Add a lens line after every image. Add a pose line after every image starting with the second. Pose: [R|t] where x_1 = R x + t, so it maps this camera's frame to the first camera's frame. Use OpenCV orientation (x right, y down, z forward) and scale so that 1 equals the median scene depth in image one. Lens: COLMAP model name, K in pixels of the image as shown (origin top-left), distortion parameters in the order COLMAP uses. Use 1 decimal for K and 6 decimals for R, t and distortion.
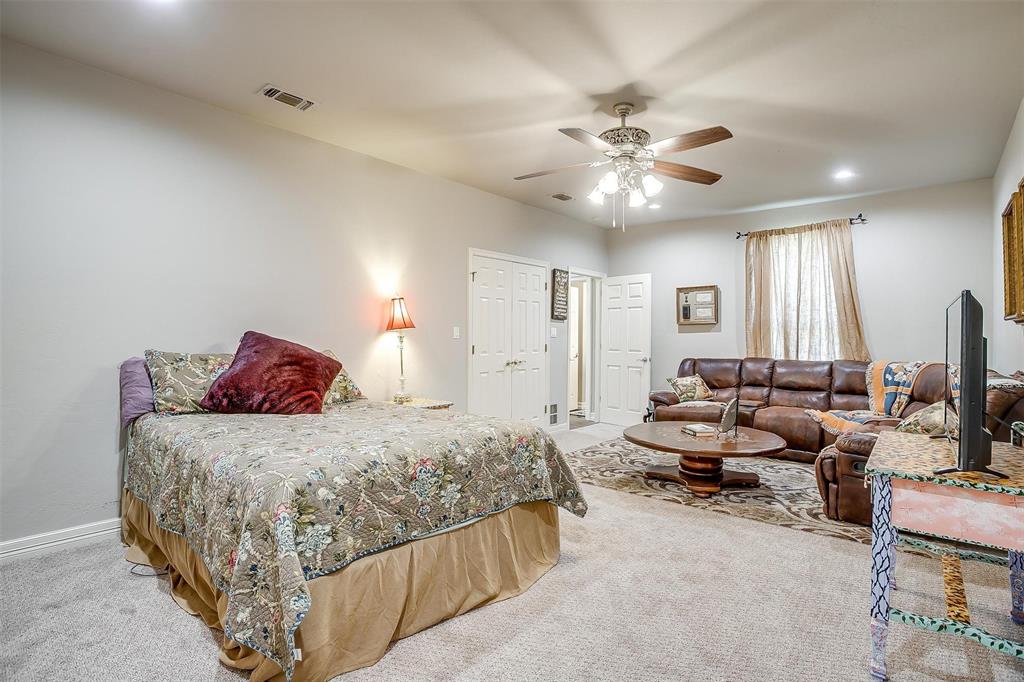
lens RADIAL K [[512.3, 0, 516.3], [0, 512.3, 335.6], [0, 0, 1]] dist [-0.081281, 0.043193]
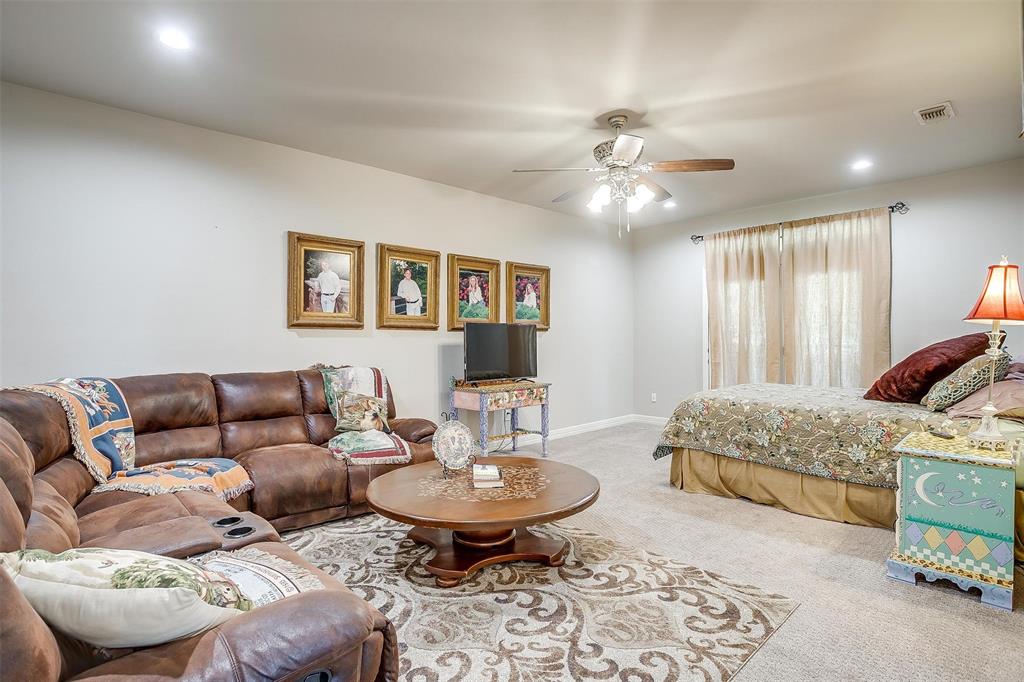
lens RADIAL K [[512.3, 0, 516.3], [0, 512.3, 335.6], [0, 0, 1]] dist [-0.081281, 0.043193]
pose [[-0.993982, 0.000883, 0.109537, 0.257208], [0.000332, 0.999987, -0.005053, 0.007509], [-0.109540, -0.004987, -0.993970, 1.724417]]
